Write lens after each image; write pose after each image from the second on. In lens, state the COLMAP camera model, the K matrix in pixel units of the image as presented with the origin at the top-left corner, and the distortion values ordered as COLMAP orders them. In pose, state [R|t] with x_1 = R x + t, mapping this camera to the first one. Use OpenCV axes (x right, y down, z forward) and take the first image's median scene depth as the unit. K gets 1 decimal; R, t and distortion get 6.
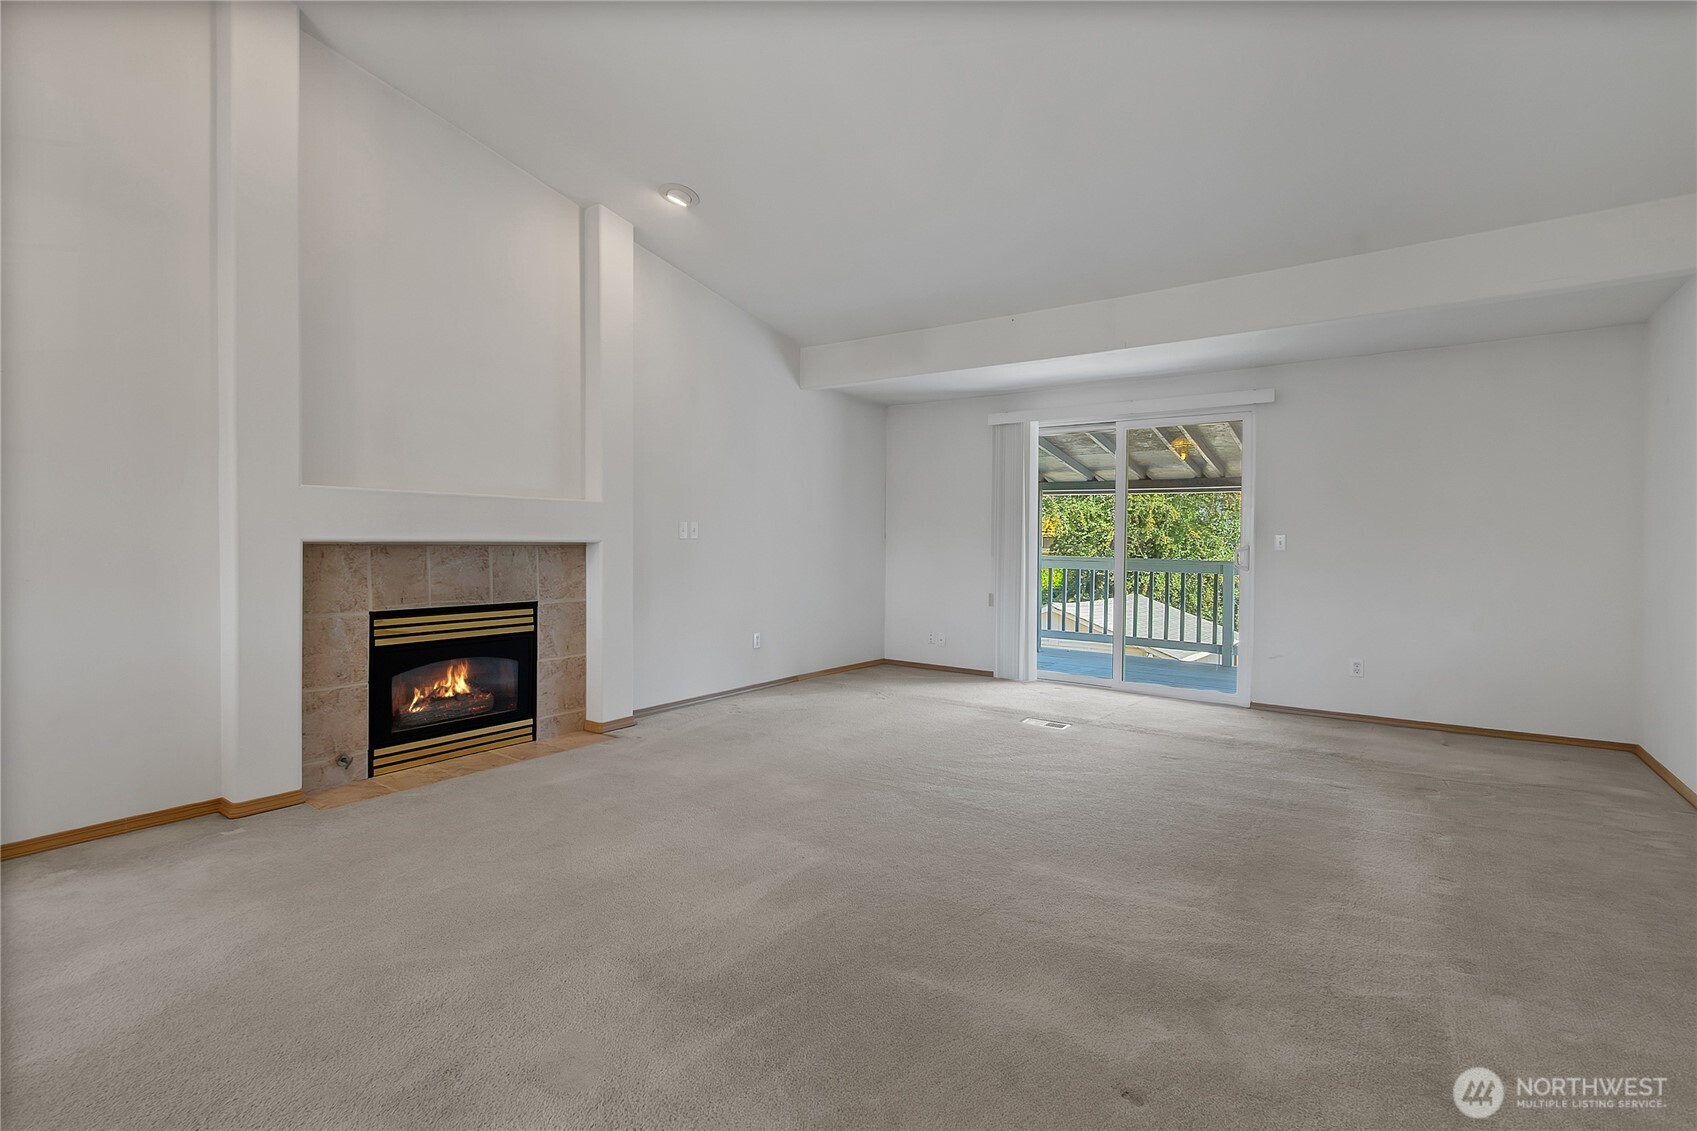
lens RADIAL K [[782.6, 0, 842.1], [0, 782.6, 544.6], [0, 0, 1]] dist [-0.000275, -0.000018]
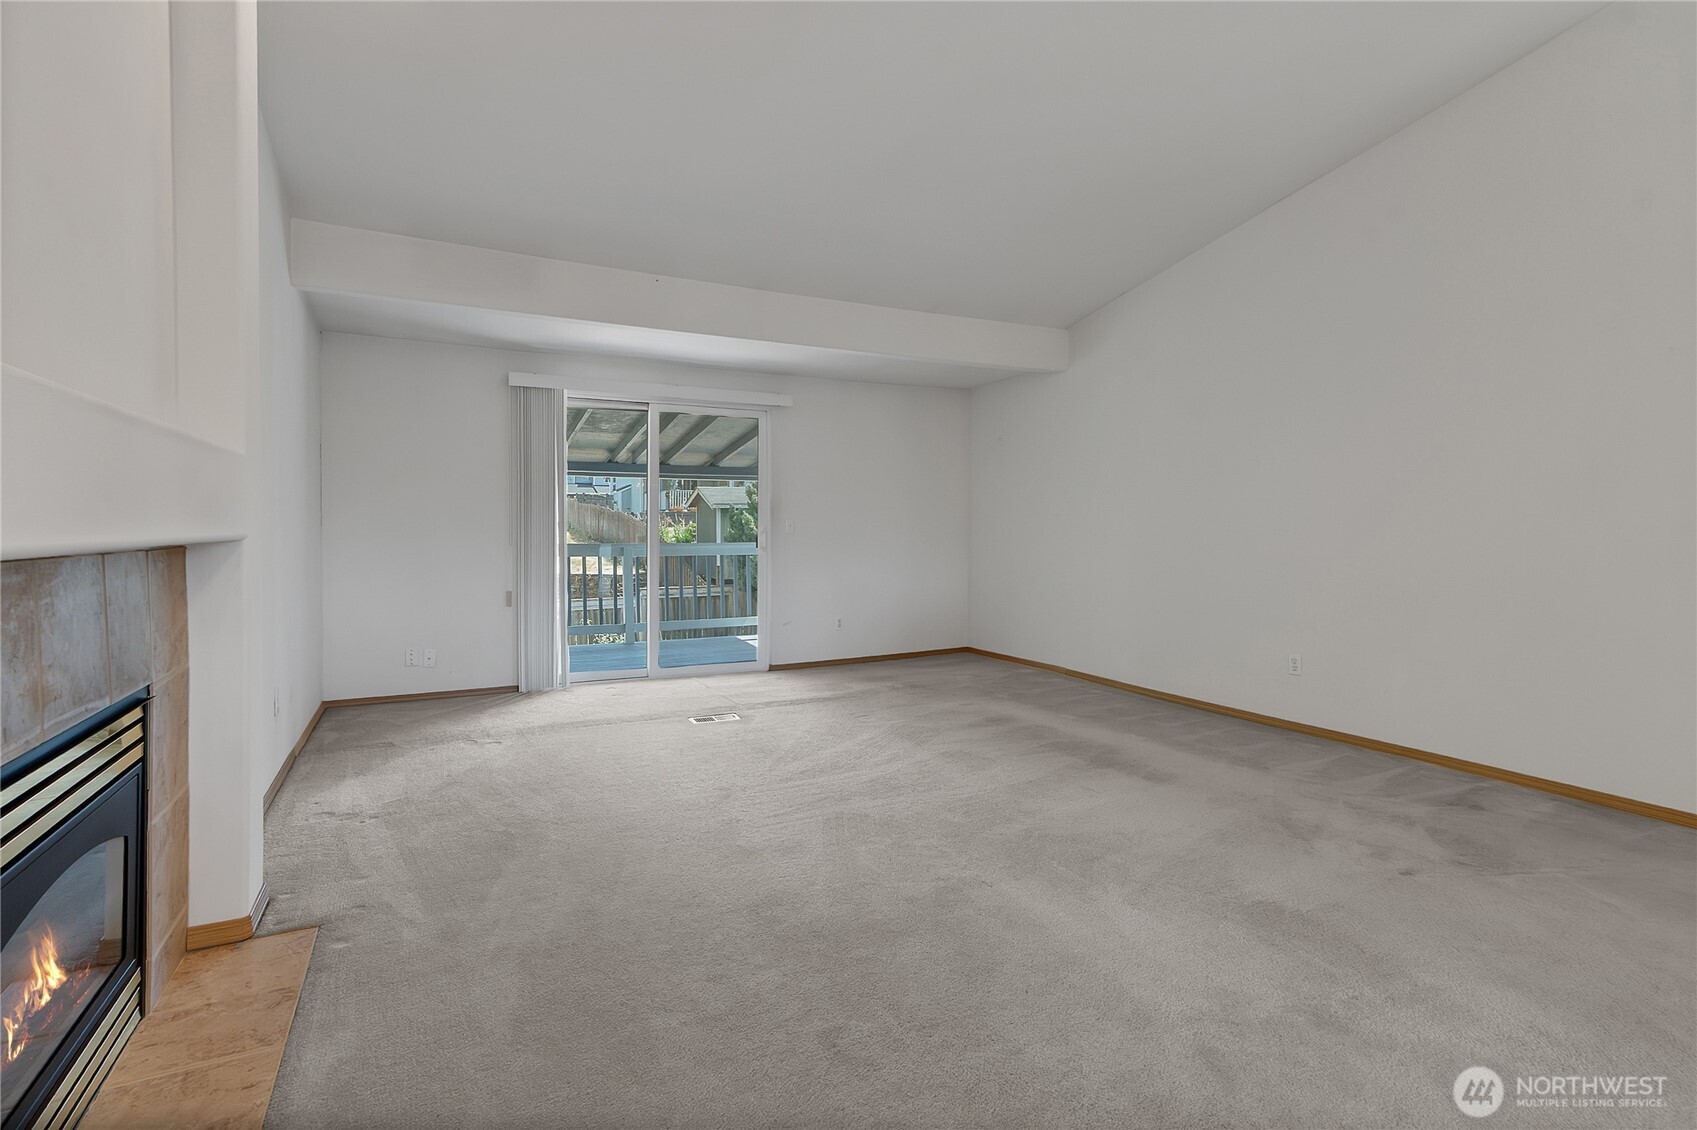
lens RADIAL K [[799.9, 0, 848.0], [0, 799.9, 531.2], [0, 0, 1]] dist [-0.000022, 0.000028]
pose [[0.448363, -0.015718, 0.893713, -0.435479], [0.008178, 0.999876, 0.013482, -0.009349], [-0.893814, 0.001264, 0.448436, 0.339359]]
